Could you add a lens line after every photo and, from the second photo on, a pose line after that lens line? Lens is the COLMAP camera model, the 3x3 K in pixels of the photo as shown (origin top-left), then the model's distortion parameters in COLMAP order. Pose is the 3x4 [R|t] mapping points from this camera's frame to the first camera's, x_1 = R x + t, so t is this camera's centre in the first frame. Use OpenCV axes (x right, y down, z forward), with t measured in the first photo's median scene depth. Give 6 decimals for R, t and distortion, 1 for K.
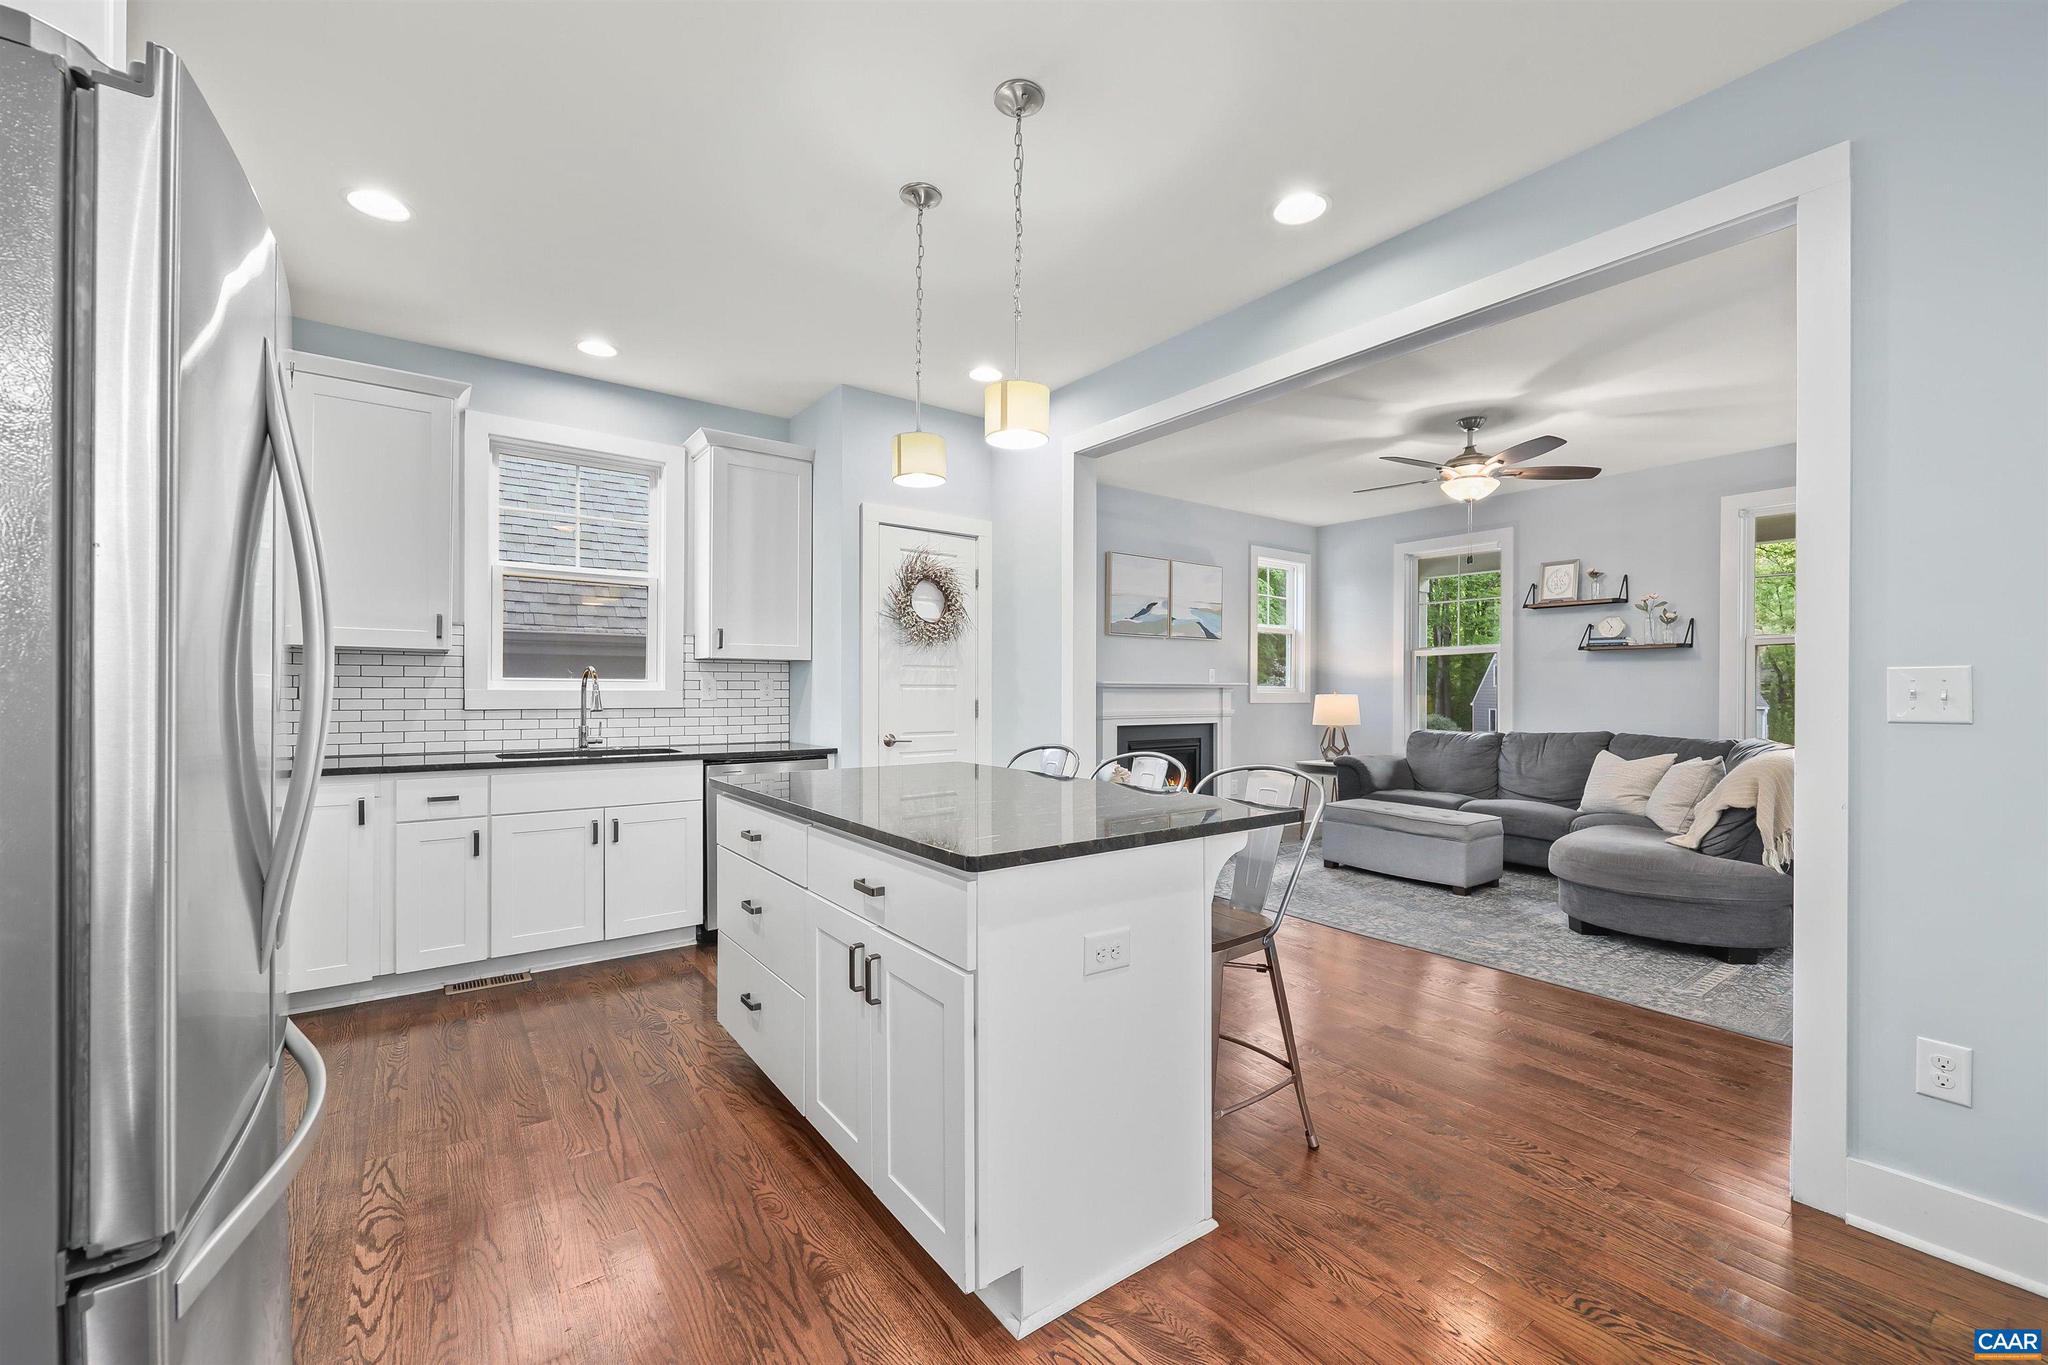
lens RADIAL K [[833.0, 0, 1026.3], [0, 833.0, 690.1], [0, 0, 1]] dist [-0.002435, -0.000390]
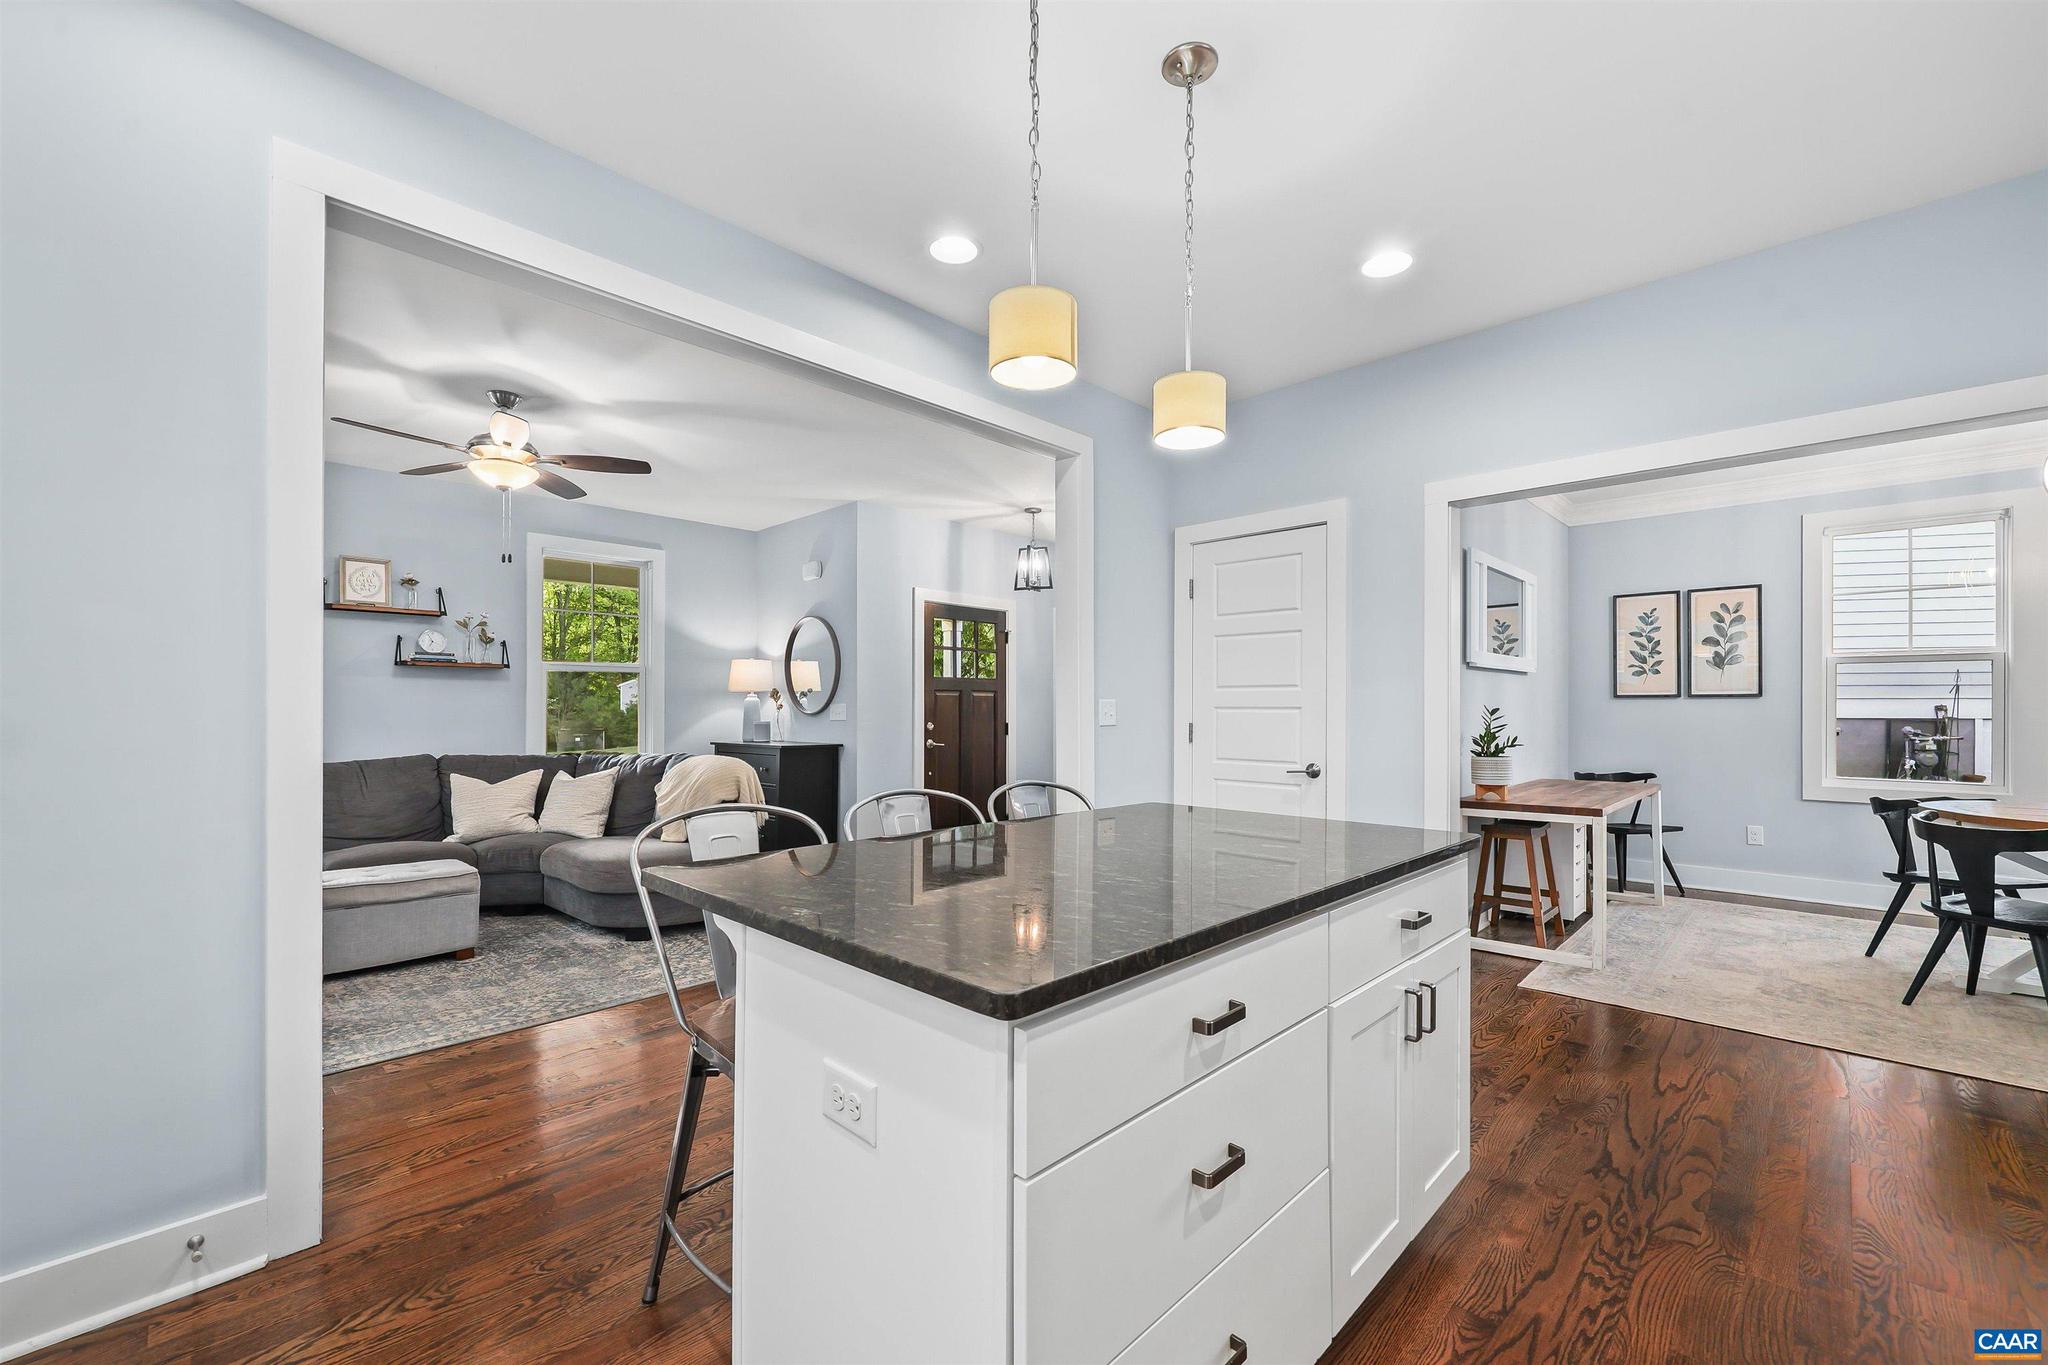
lens RADIAL K [[843.8, 0, 1022.3], [0, 843.8, 705.5], [0, 0, 1]] dist [0.002473, -0.000184]
pose [[-0.165815, 0.001586, 0.986156, -0.420637], [0.002193, 0.999997, -0.001240, -0.002683], [-0.986154, 0.001958, -0.165818, 0.632276]]
